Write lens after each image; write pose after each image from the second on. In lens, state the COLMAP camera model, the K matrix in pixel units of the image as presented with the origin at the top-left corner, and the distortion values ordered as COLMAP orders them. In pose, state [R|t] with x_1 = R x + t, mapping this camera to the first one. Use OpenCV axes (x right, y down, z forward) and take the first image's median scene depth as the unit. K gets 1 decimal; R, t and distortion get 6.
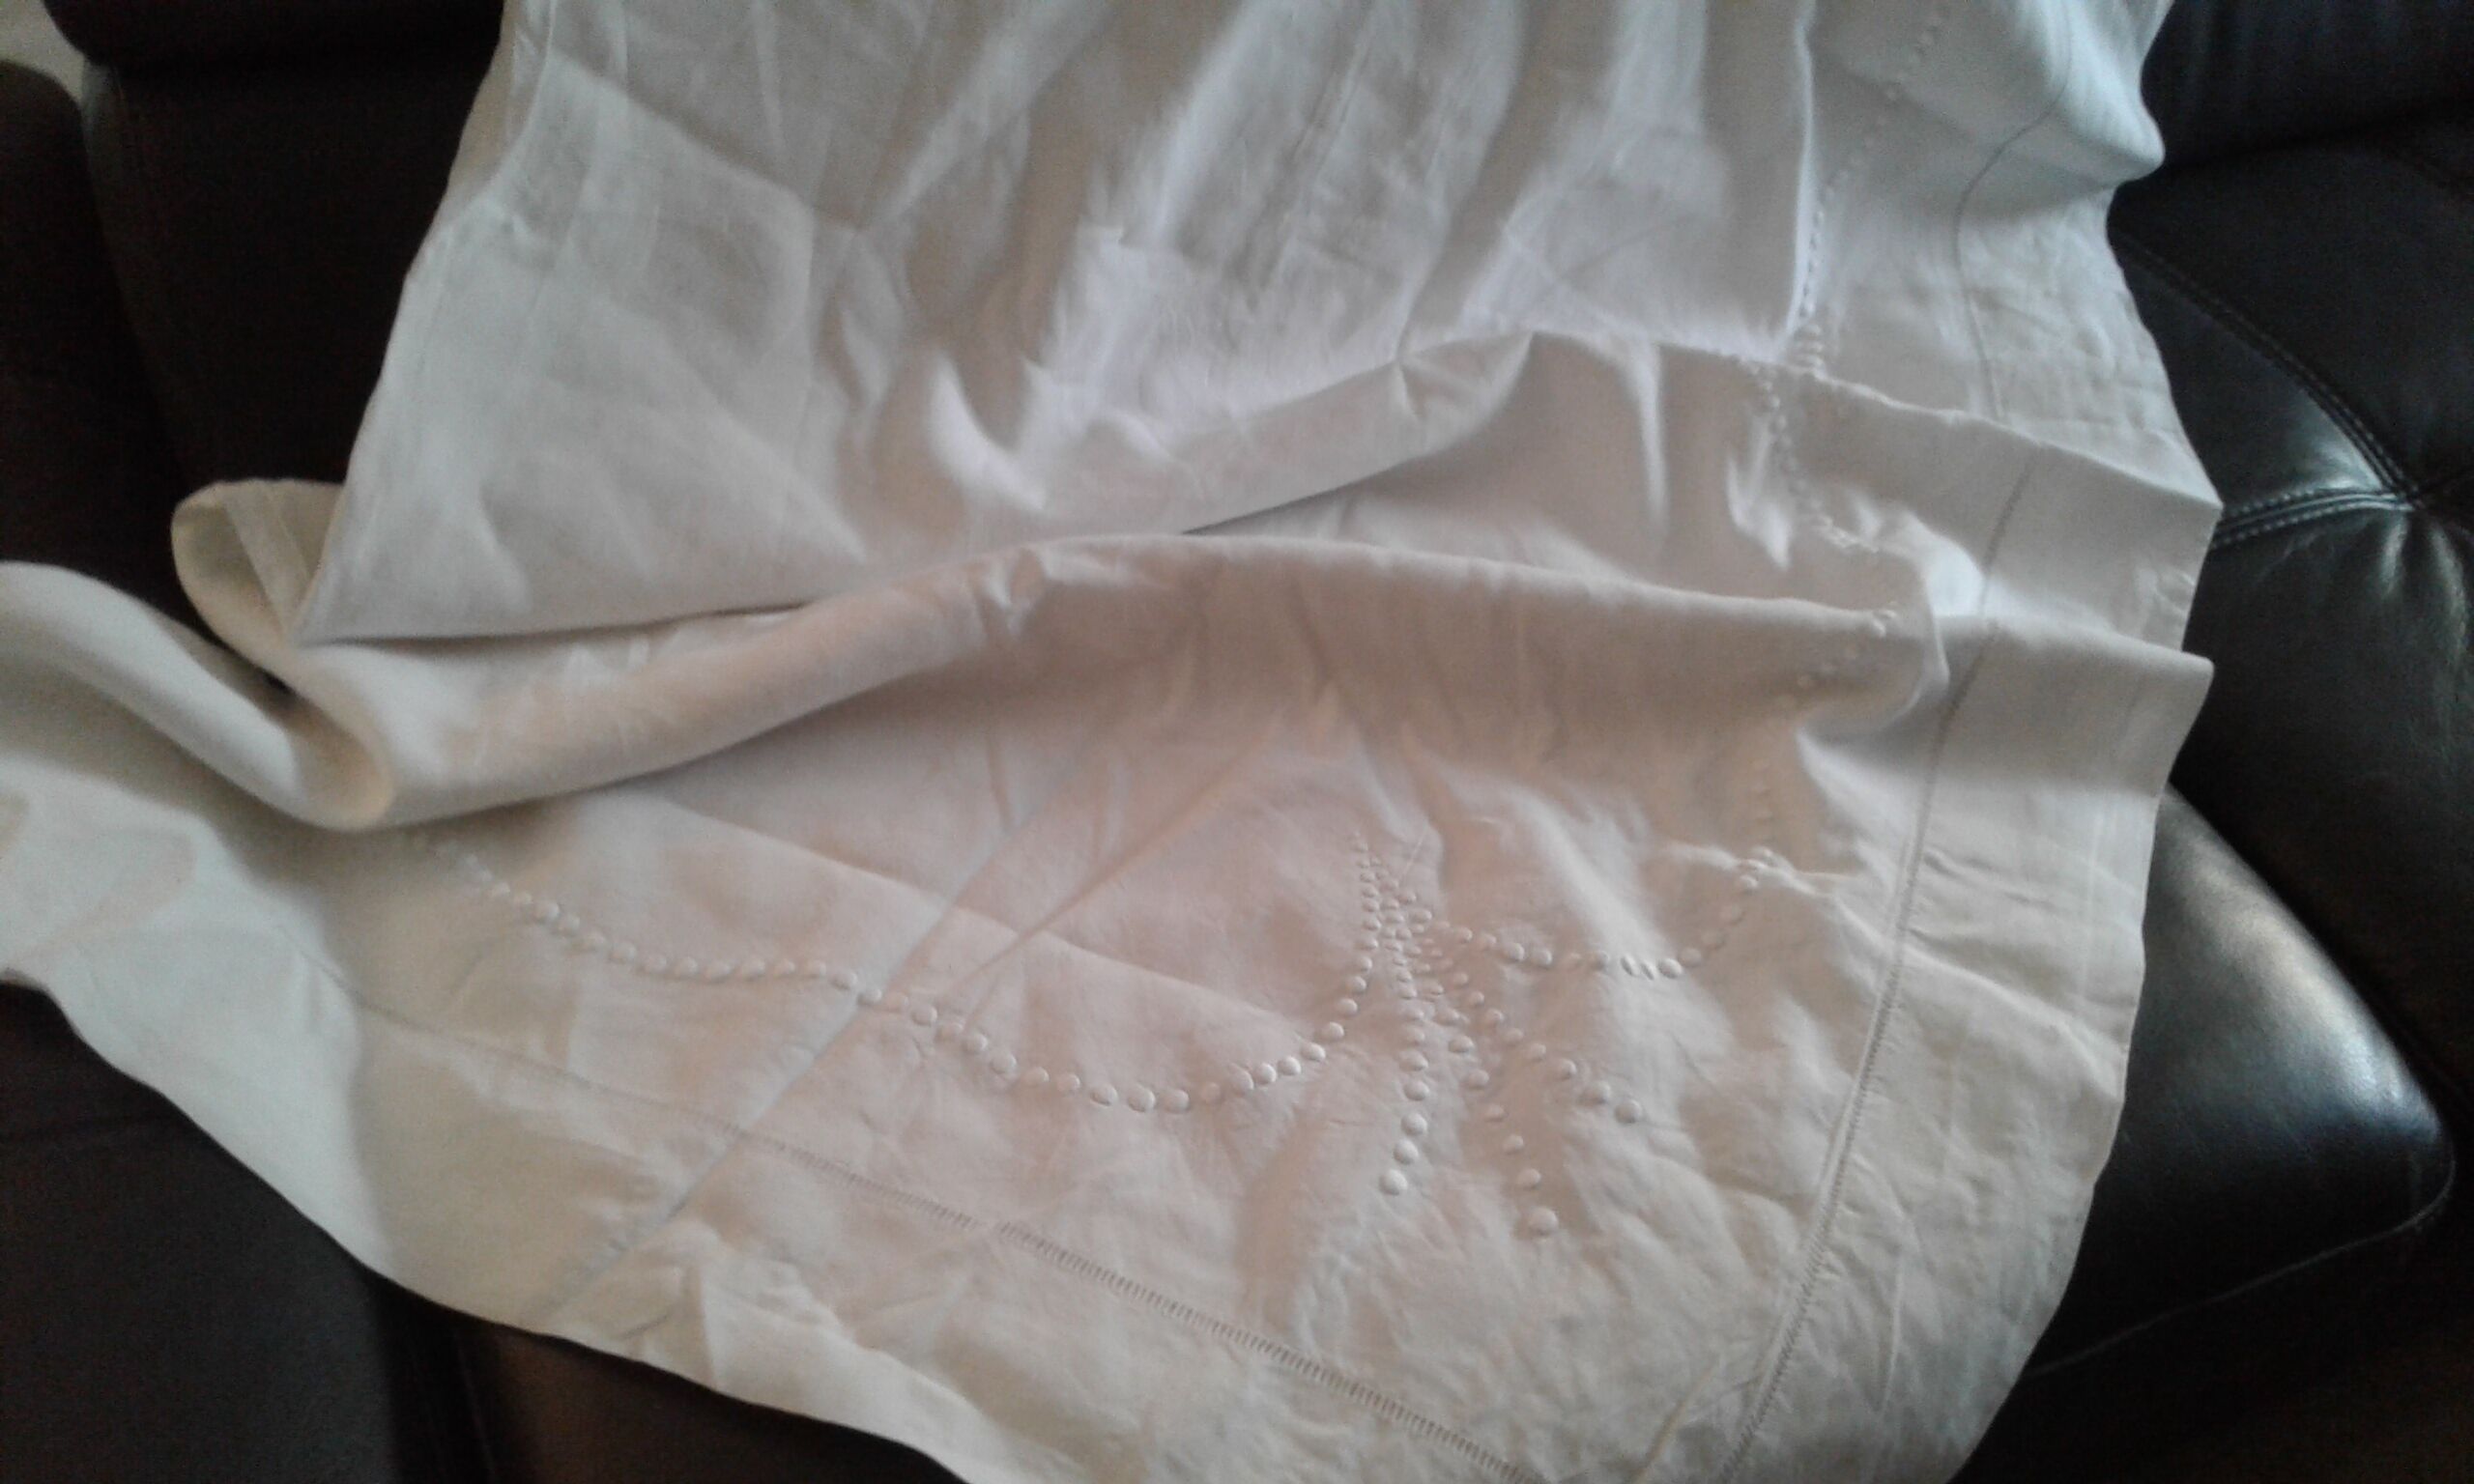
lens RADIAL K [[2437.8, 0, 1237.0], [0, 2437.8, 742.0], [0, 0, 1]] dist [0.135132, -0.269089]
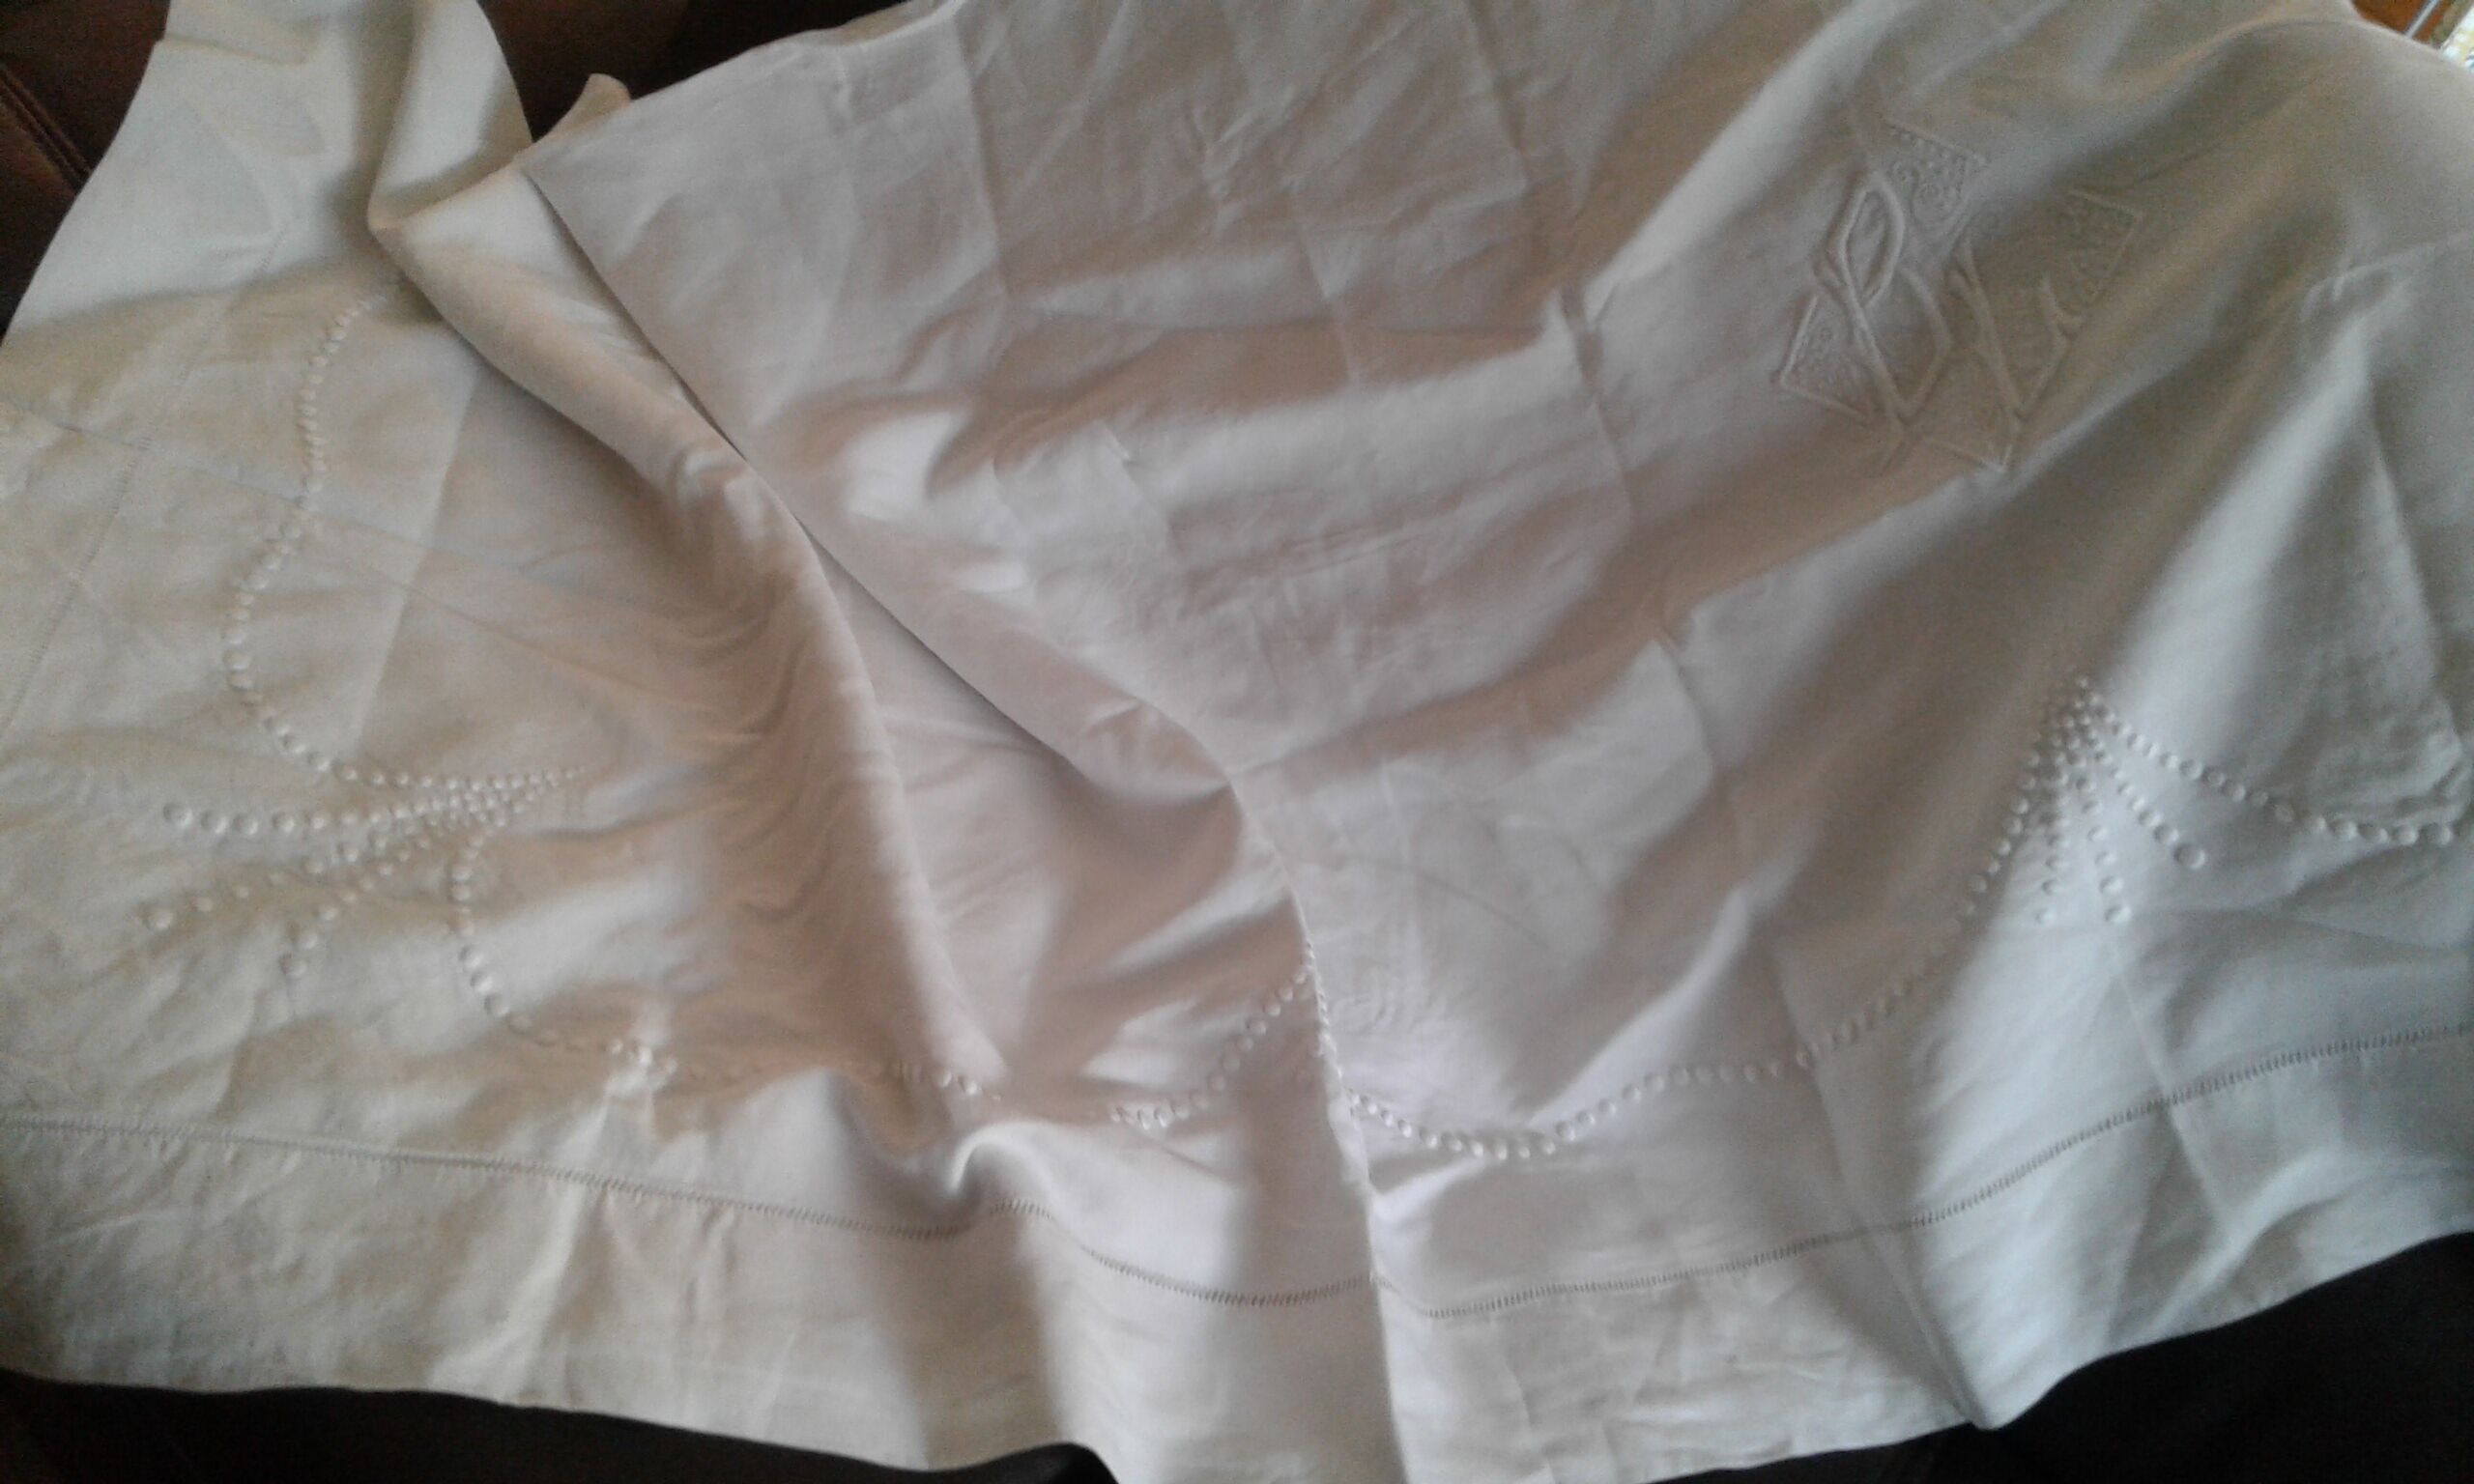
lens RADIAL K [[2437.8, 0, 1237.0], [0, 2437.8, 742.0], [0, 0, 1]] dist [0.135132, -0.269089]
pose [[0.381612, 0.672317, -0.634320, 0.886003], [-0.820178, 0.562754, 0.103038, -0.337052], [0.426240, 0.480935, 0.766173, 0.273588]]
